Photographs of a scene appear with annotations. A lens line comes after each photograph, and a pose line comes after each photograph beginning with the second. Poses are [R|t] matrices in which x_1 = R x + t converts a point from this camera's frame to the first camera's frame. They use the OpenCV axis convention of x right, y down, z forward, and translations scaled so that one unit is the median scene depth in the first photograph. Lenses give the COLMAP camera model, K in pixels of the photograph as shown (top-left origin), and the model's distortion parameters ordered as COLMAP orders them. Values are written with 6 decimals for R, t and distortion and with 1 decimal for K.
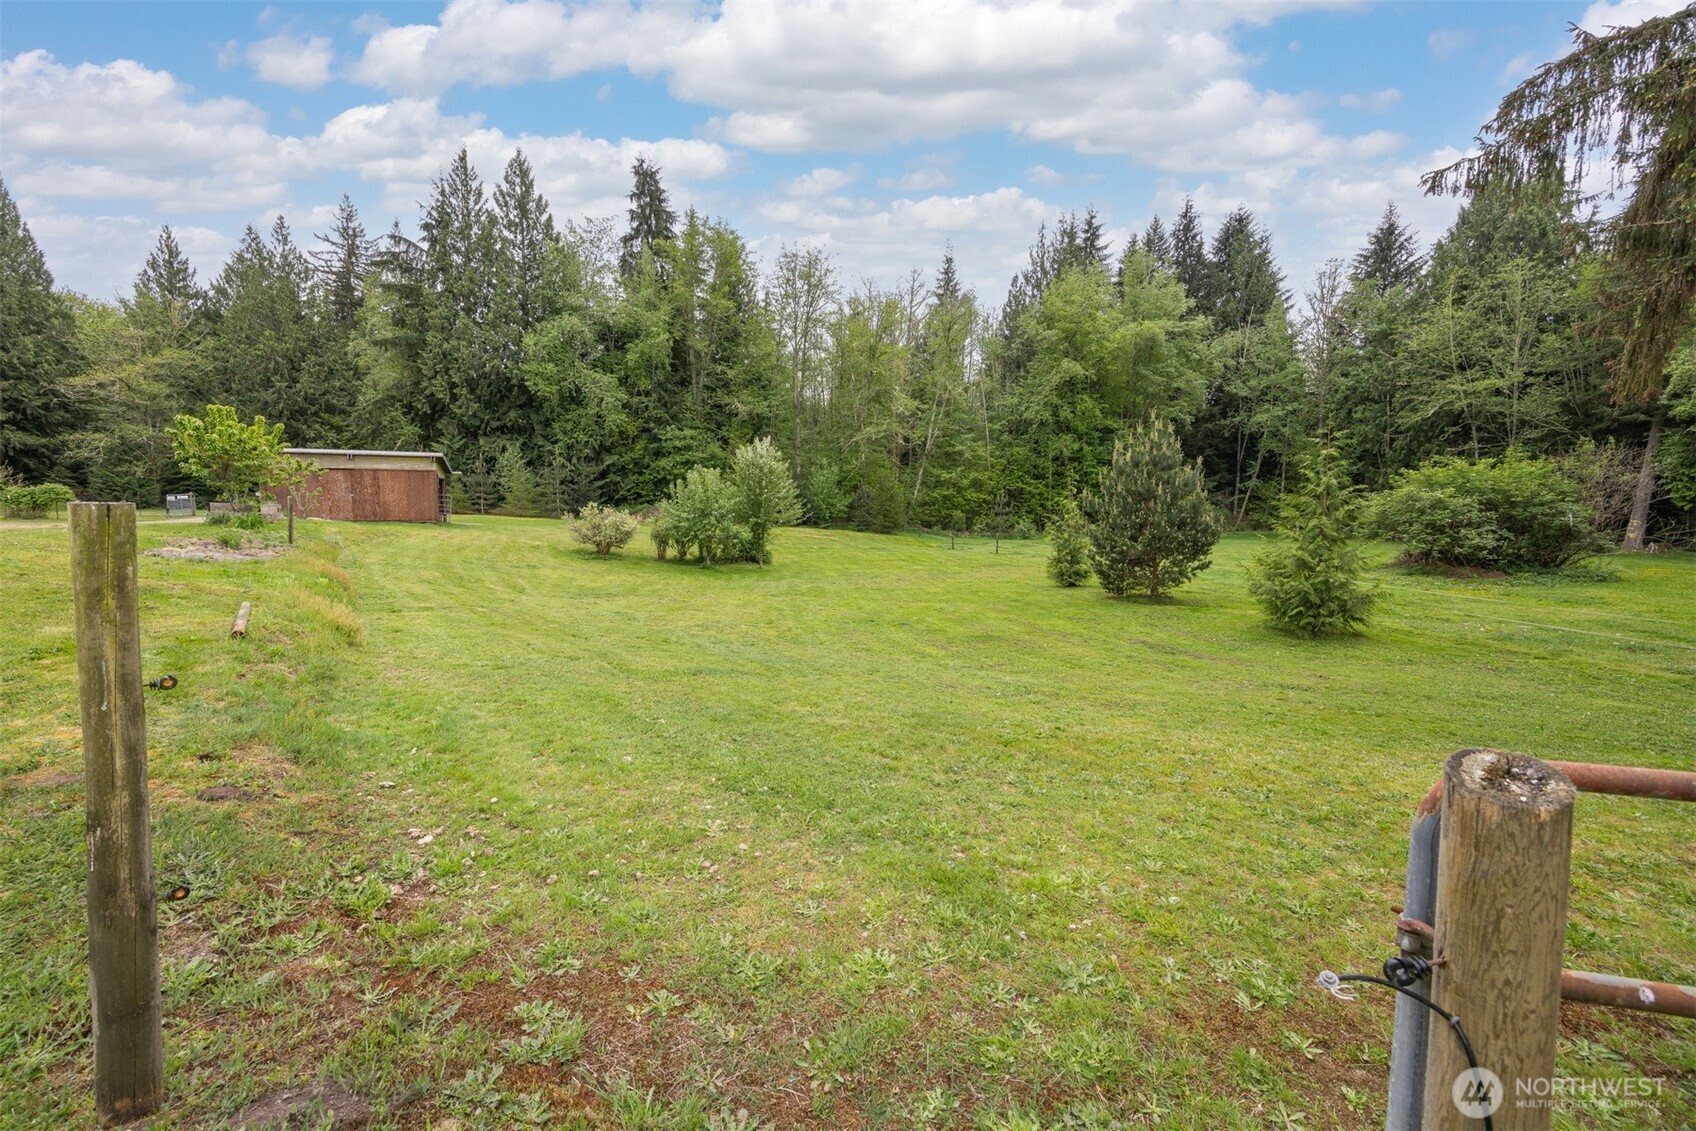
lens RADIAL K [[685.5, 0, 784.7], [0, 685.5, 560.5], [0, 0, 1]] dist [0.000784, 0.000116]
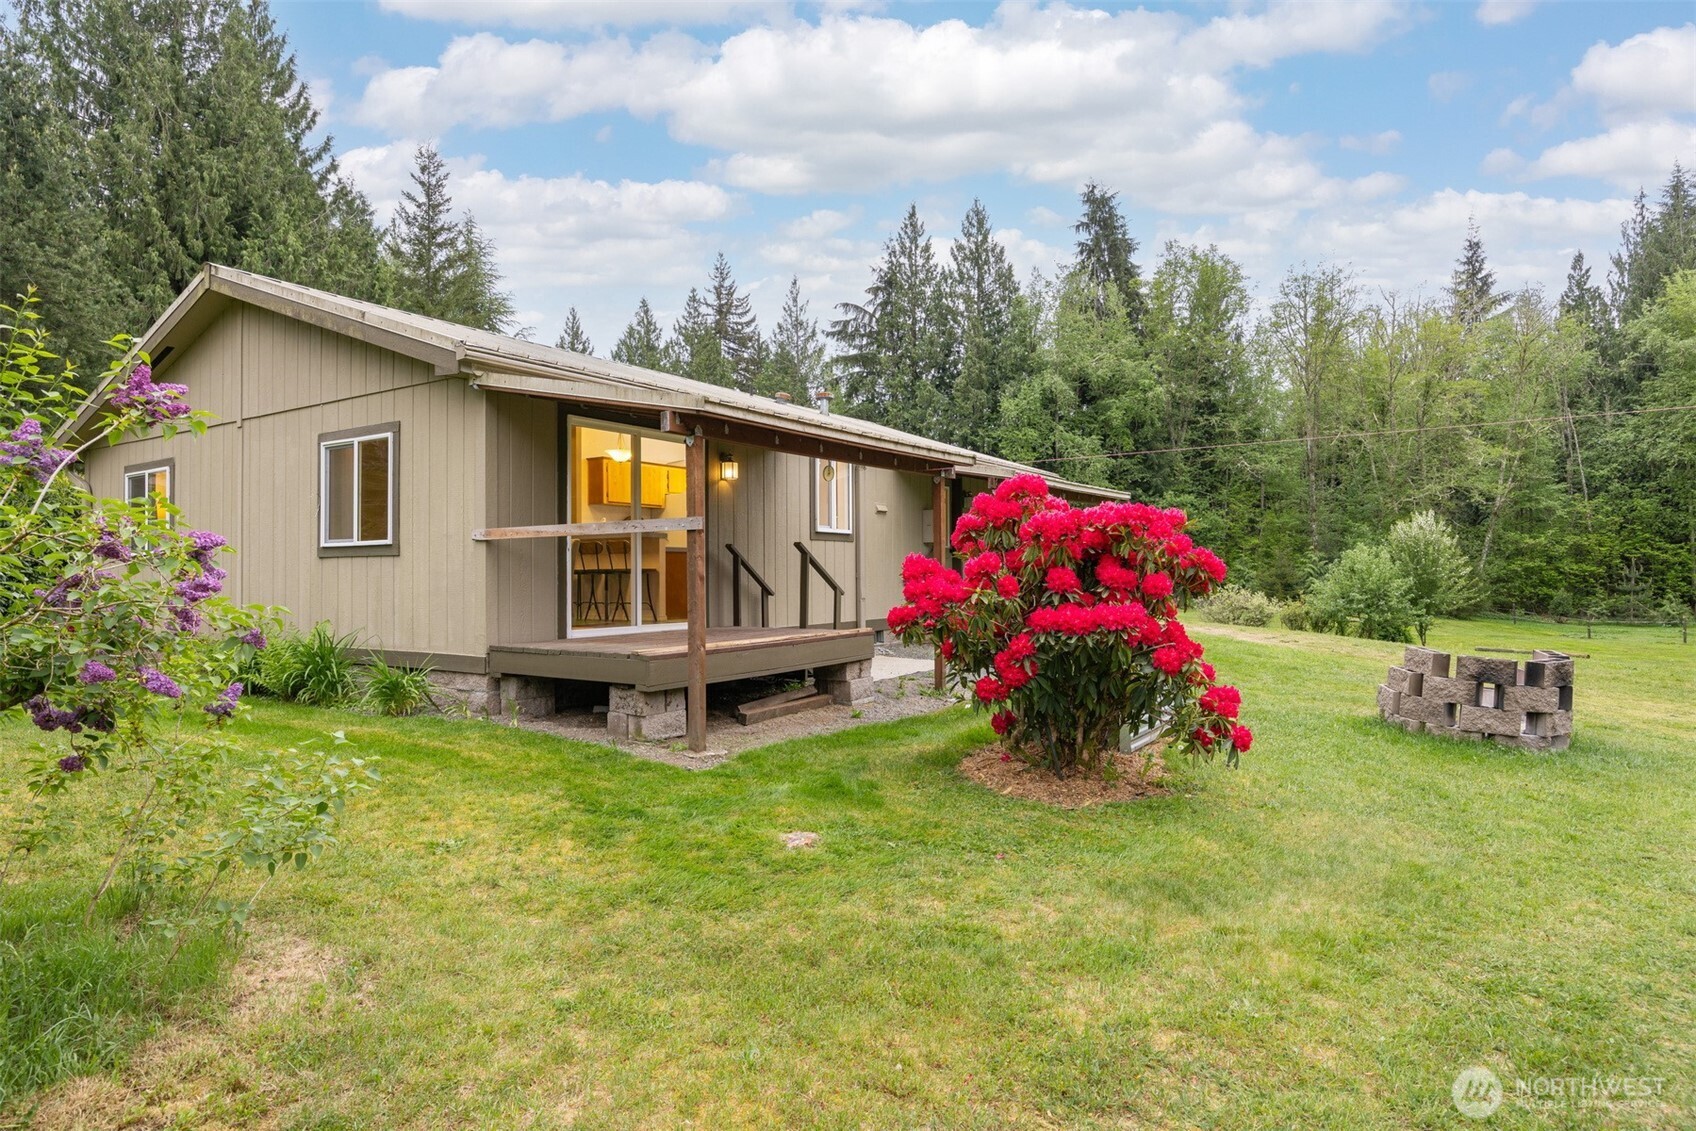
lens RADIAL K [[967.5, 0, 848.0], [0, 967.5, 565.5], [0, 0, 1]] dist [0.003364, 0.001171]
pose [[0.961336, -0.019650, -0.274678, -0.187023], [-0.008482, 0.994865, -0.100857, 0.014262], [0.275249, 0.099287, 0.956232, -0.203402]]
